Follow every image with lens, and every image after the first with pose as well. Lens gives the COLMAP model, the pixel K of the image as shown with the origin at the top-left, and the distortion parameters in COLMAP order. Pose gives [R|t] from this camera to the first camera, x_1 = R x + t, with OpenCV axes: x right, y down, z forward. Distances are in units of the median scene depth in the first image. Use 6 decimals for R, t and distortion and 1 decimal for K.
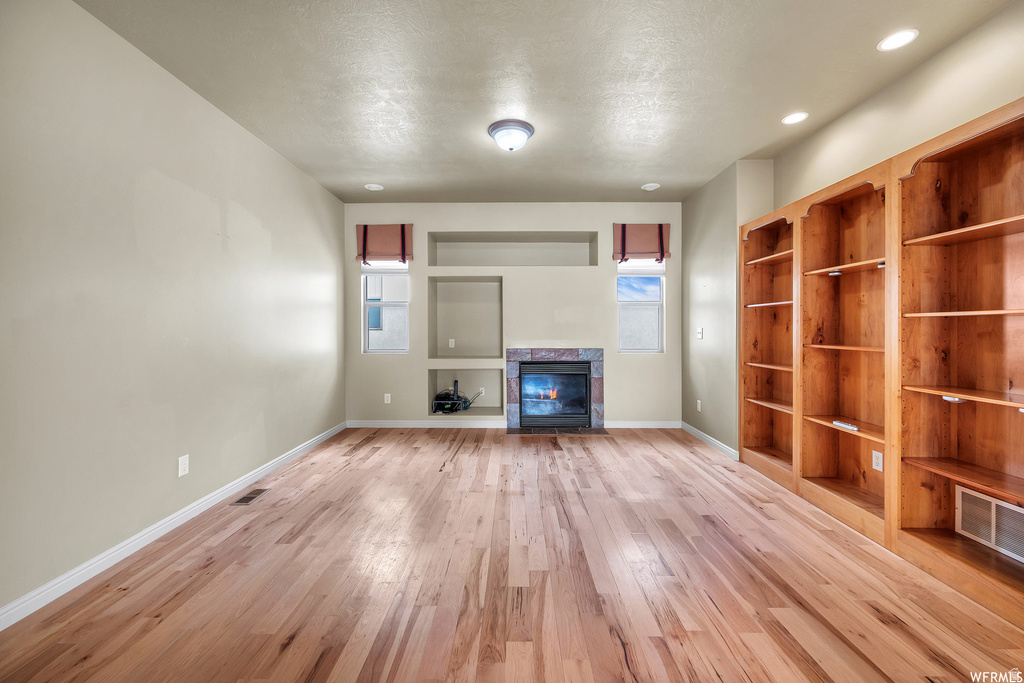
lens RADIAL K [[413.5, 0, 511.5], [0, 413.5, 327.3], [0, 0, 1]] dist [-0.002134, -0.000346]
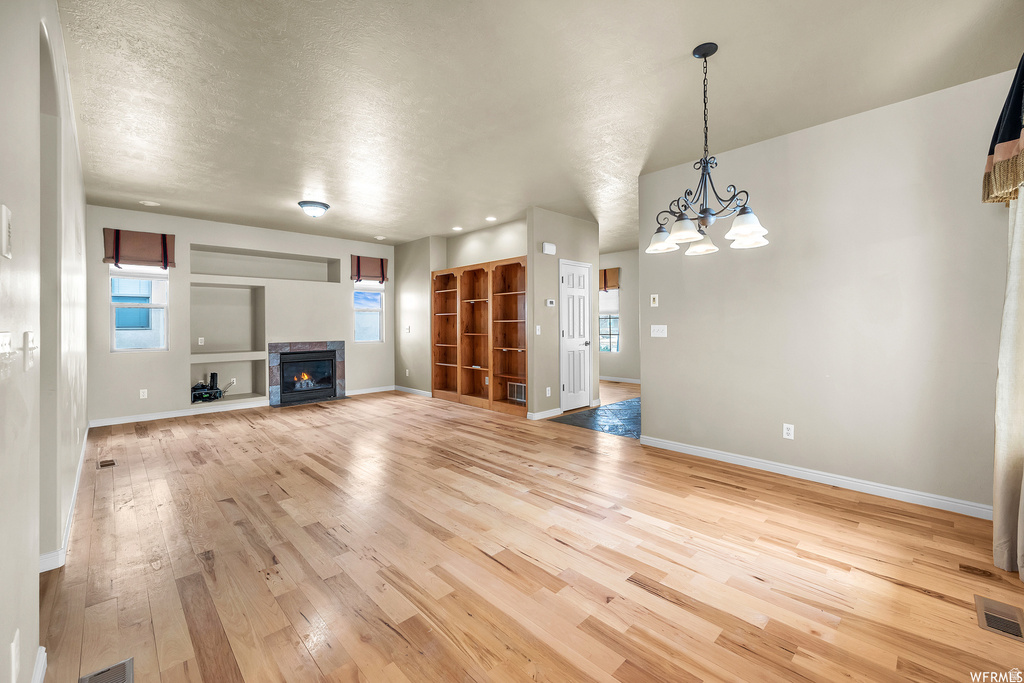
lens RADIAL K [[413.5, 0, 511.5], [0, 413.5, 327.3], [0, 0, 1]] dist [-0.002134, -0.000346]
pose [[0.718918, -0.009137, 0.695035, -0.436427], [0.004384, 0.999953, 0.008611, -0.006486], [-0.695081, -0.003144, 0.718924, -0.531634]]
